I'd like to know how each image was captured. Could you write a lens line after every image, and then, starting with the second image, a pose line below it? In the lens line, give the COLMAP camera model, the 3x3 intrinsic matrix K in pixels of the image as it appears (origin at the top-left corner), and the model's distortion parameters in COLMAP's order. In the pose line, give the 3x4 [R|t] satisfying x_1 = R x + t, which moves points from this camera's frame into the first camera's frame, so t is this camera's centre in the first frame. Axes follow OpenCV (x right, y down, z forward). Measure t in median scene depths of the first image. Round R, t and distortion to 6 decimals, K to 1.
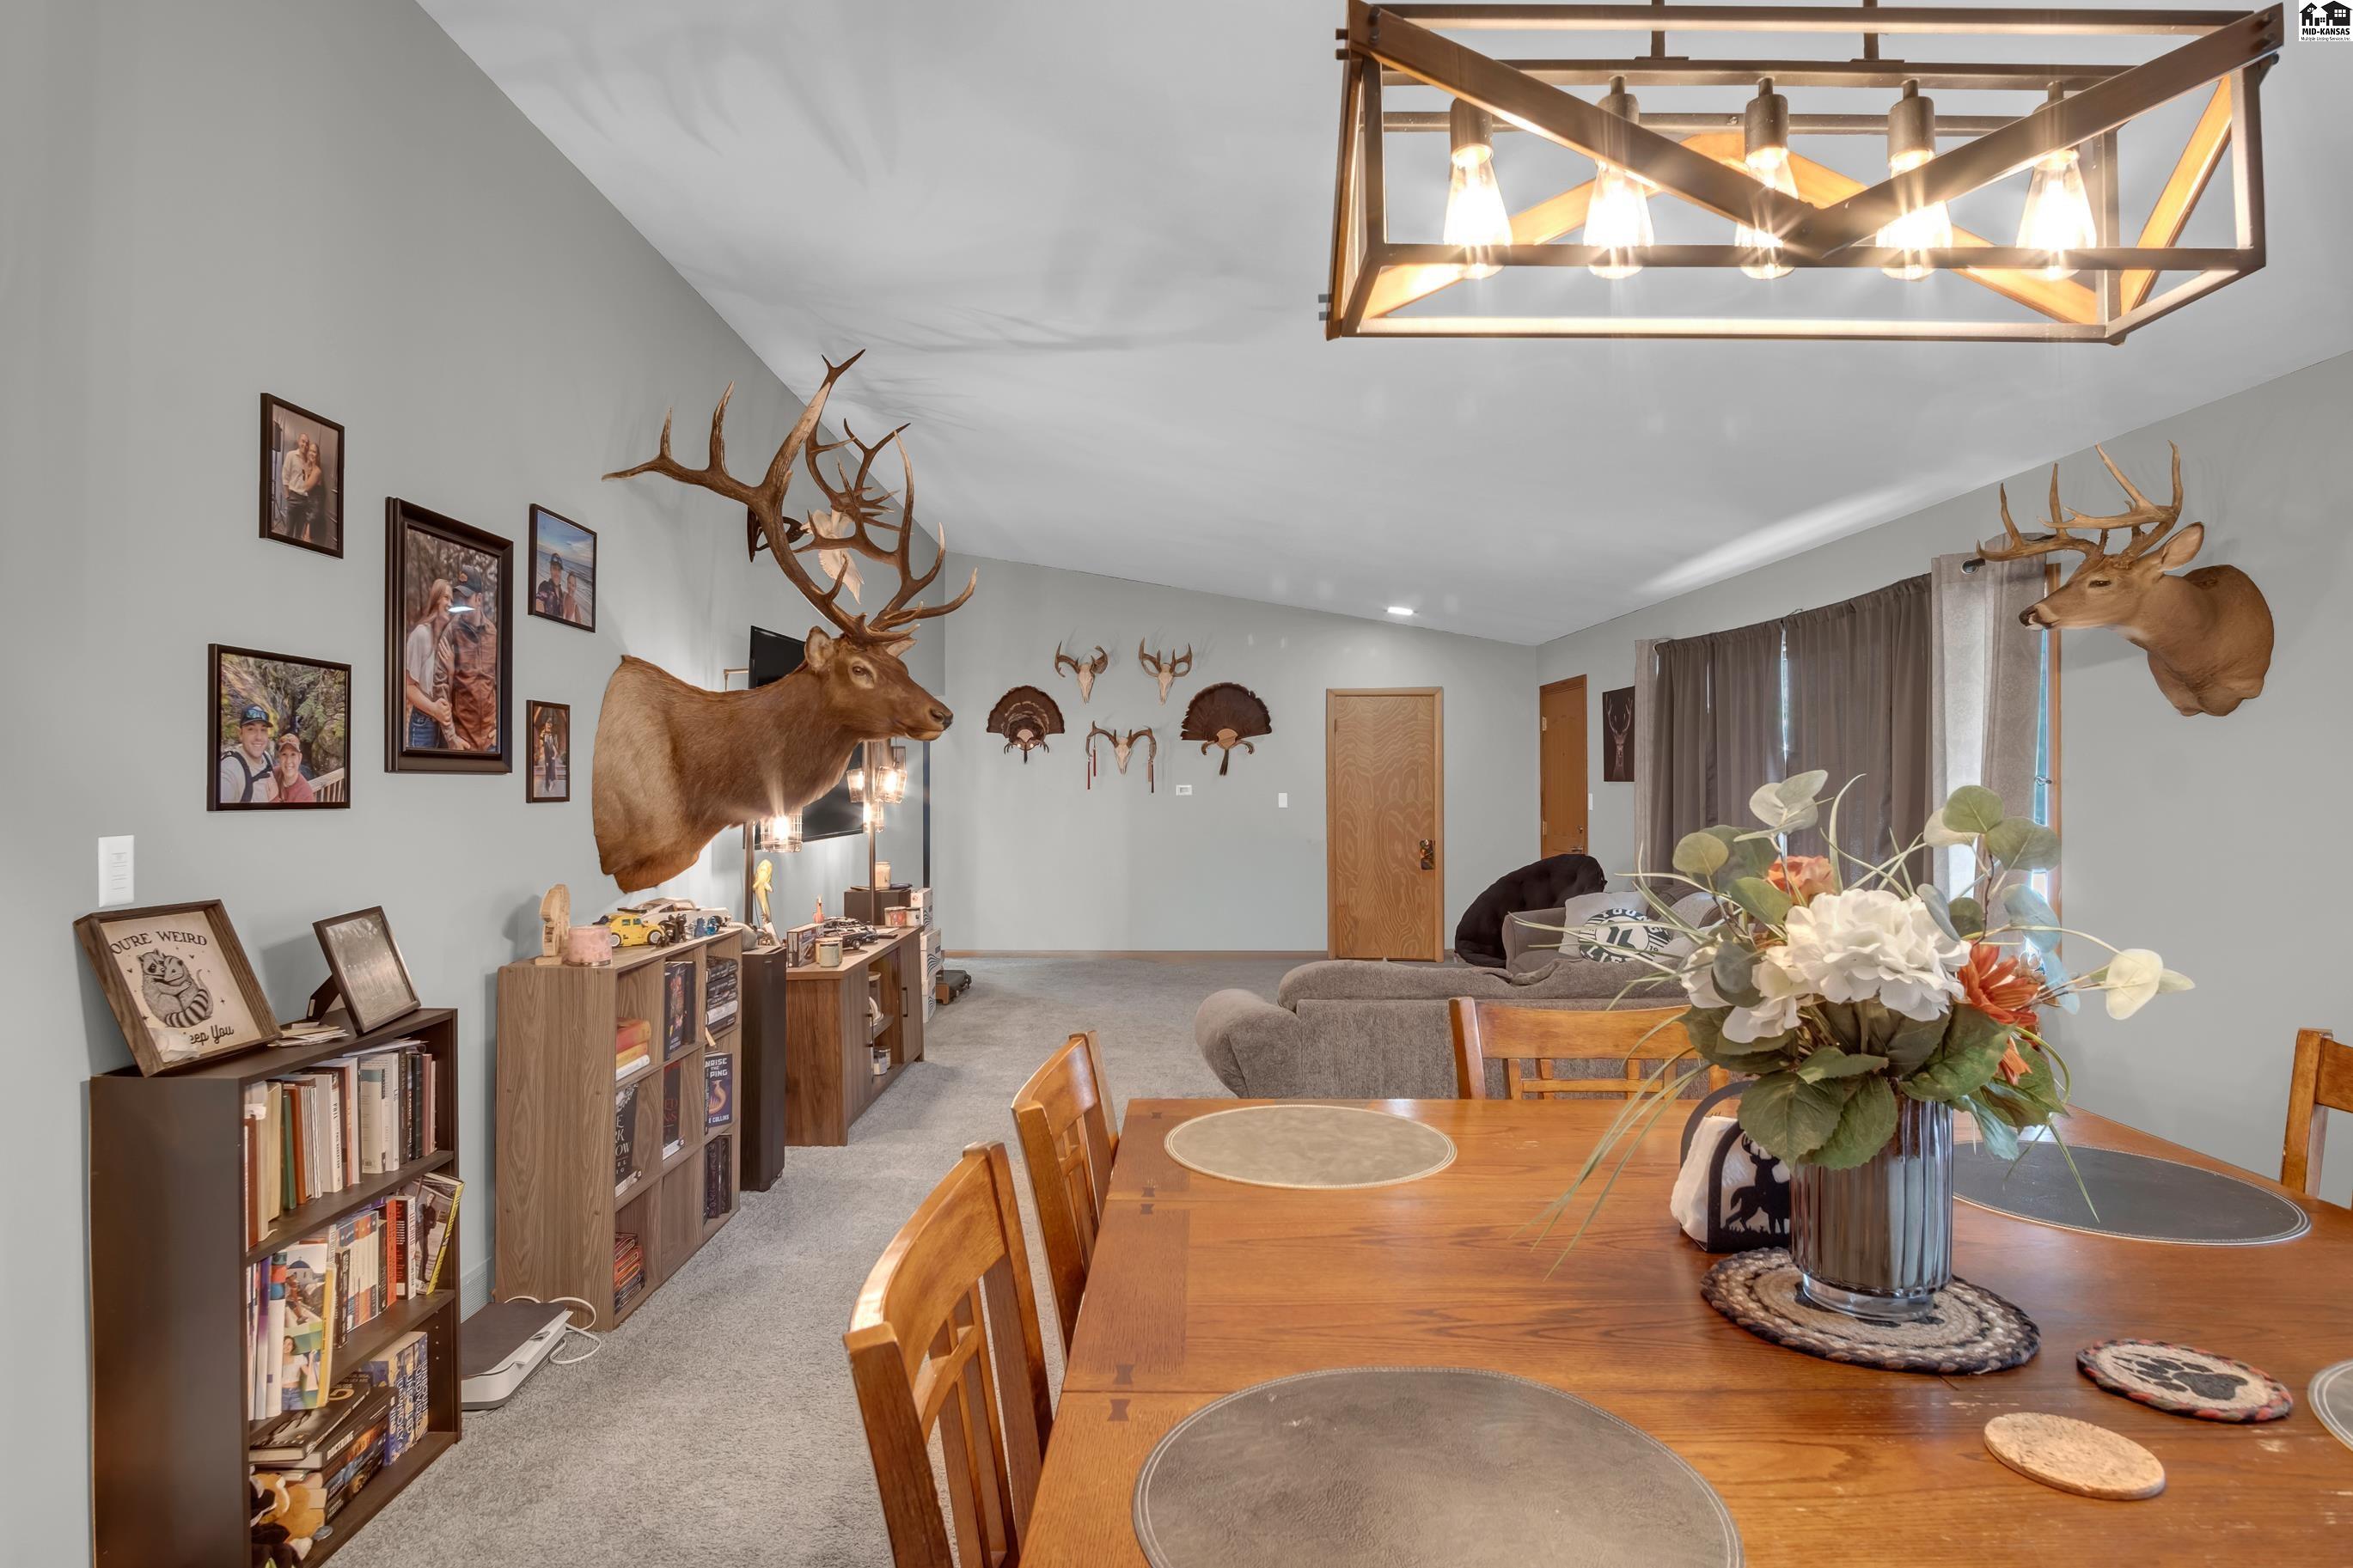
lens RADIAL K [[1269.8, 0, 1168.4], [0, 1269.8, 775.7], [0, 0, 1]] dist [-0.032009, 0.007370]
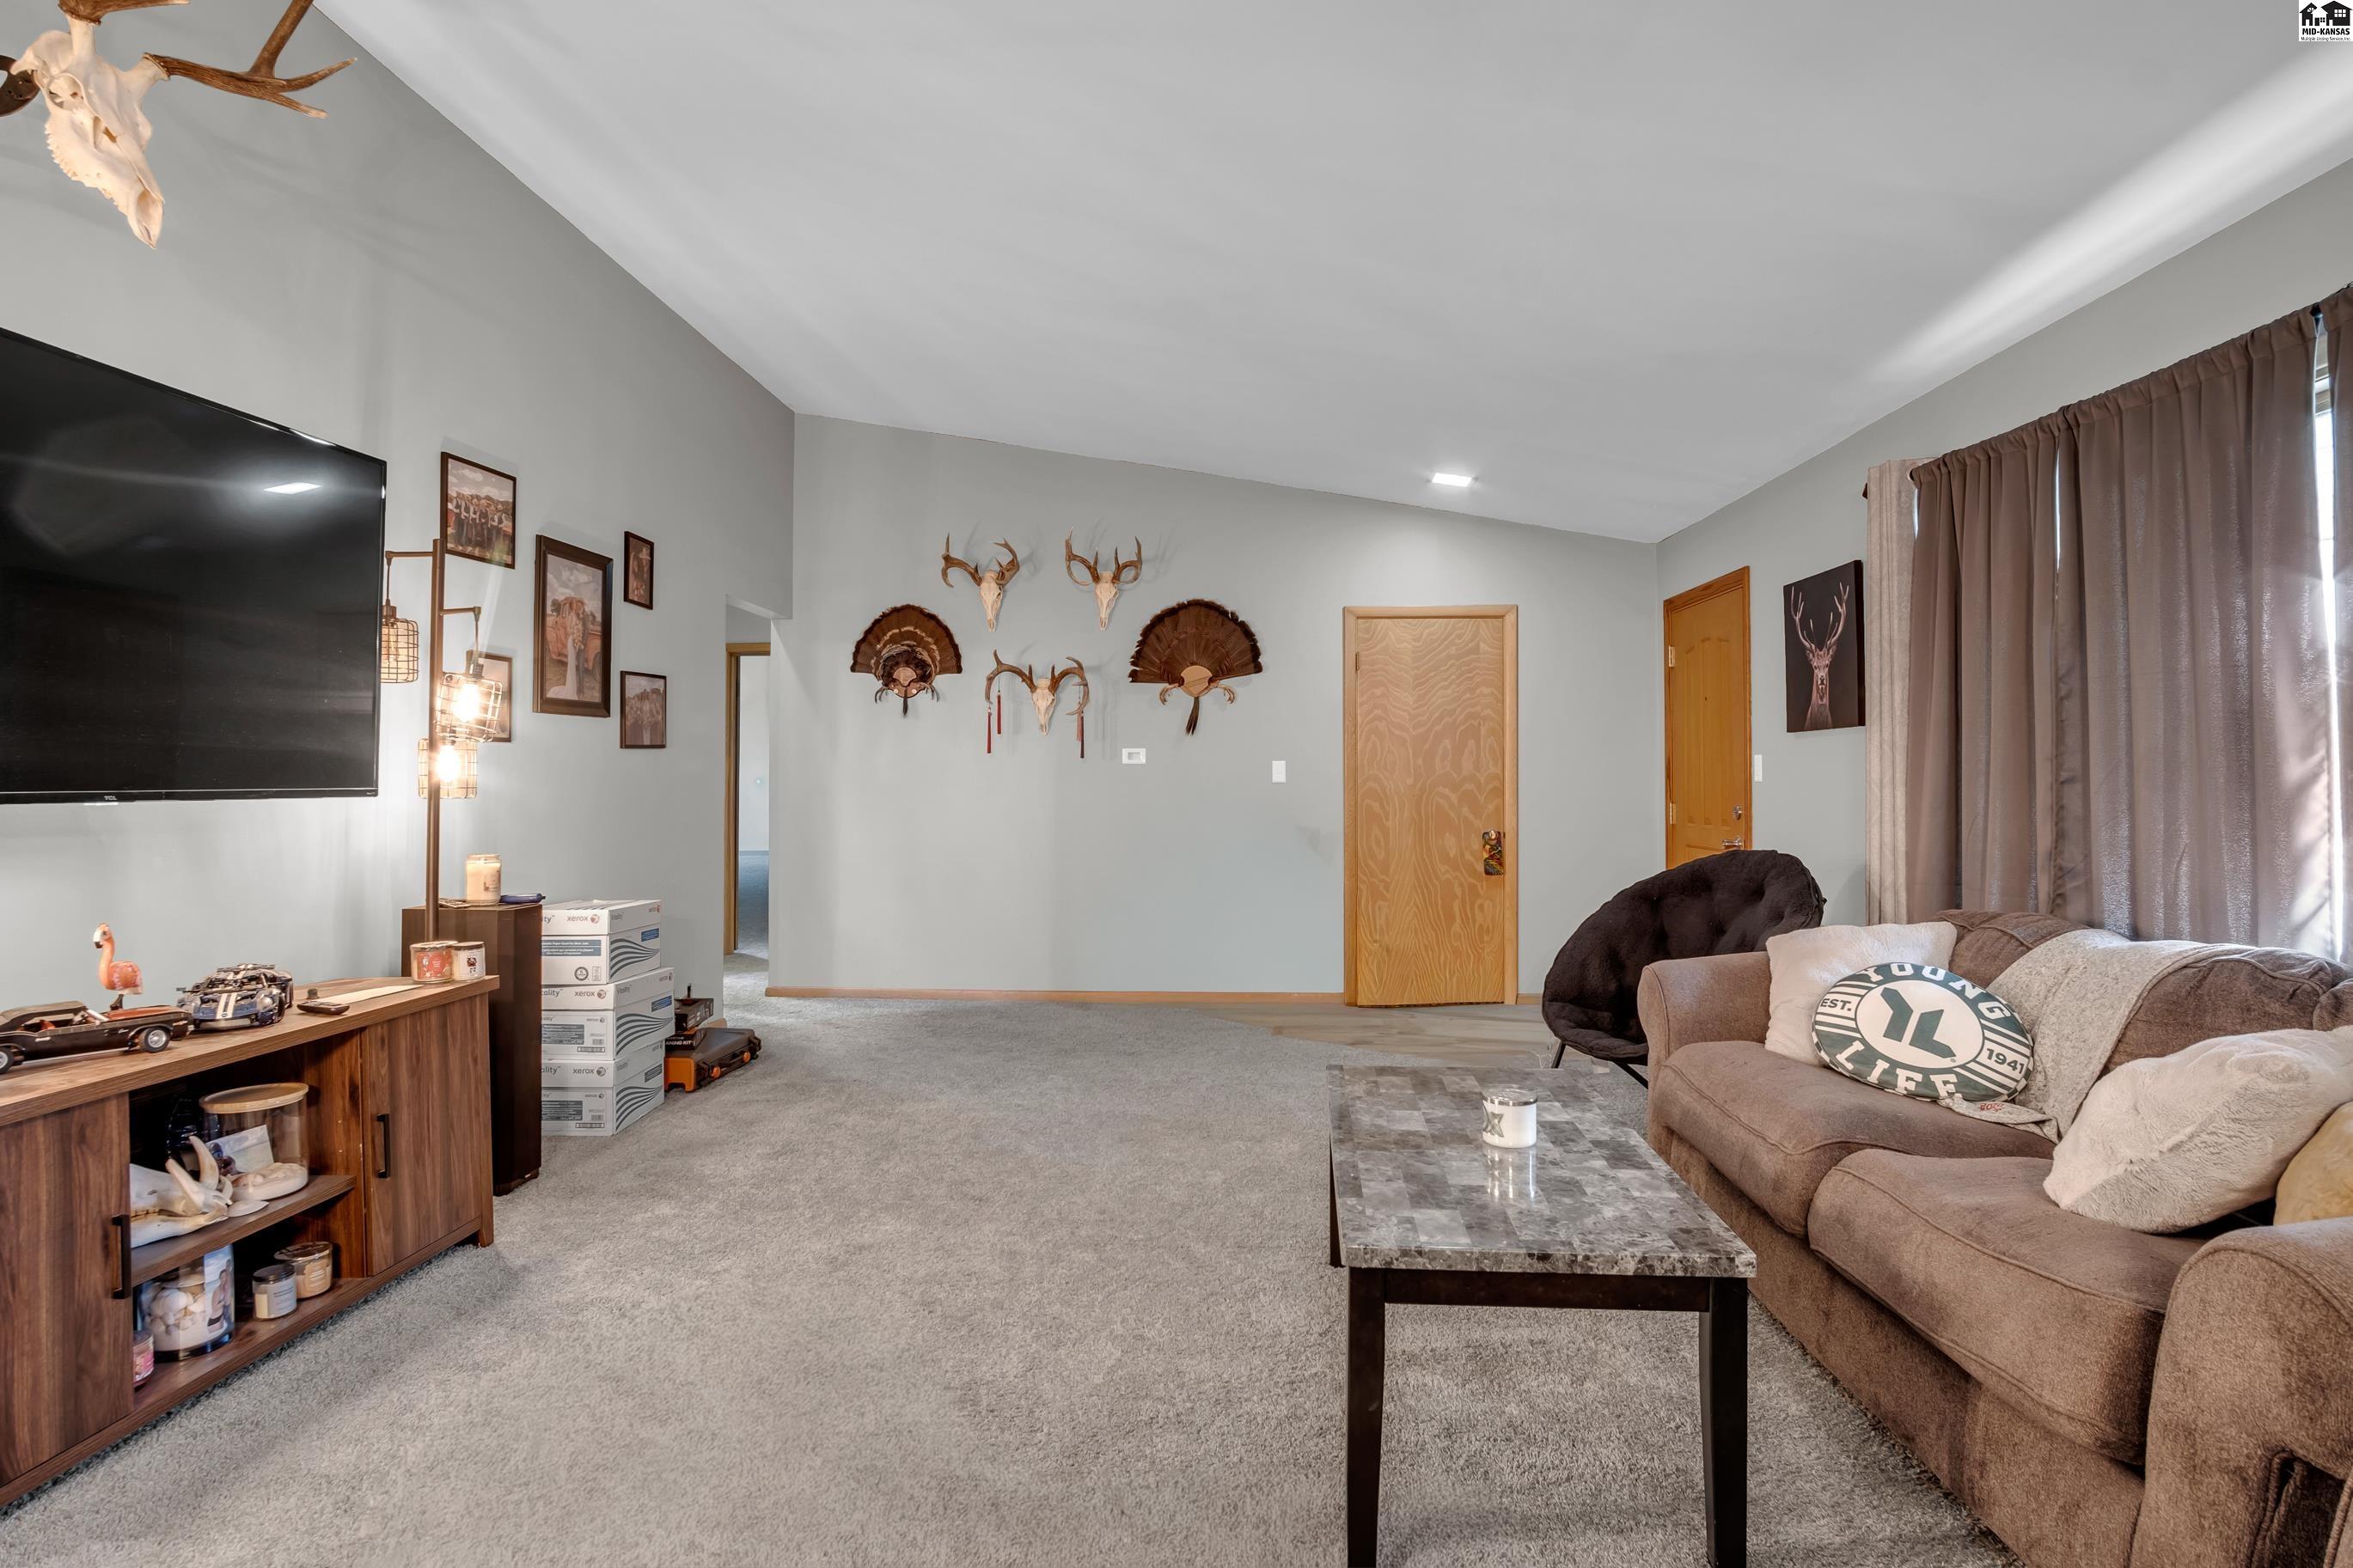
lens RADIAL K [[1269.8, 0, 1168.4], [0, 1269.8, 775.7], [0, 0, 1]] dist [-0.032009, 0.007370]
pose [[0.998782, 0.003708, -0.049201, 0.065393], [-0.003774, 0.999992, -0.001247, 0.023067], [0.049196, 0.001431, 0.998788, 0.322263]]
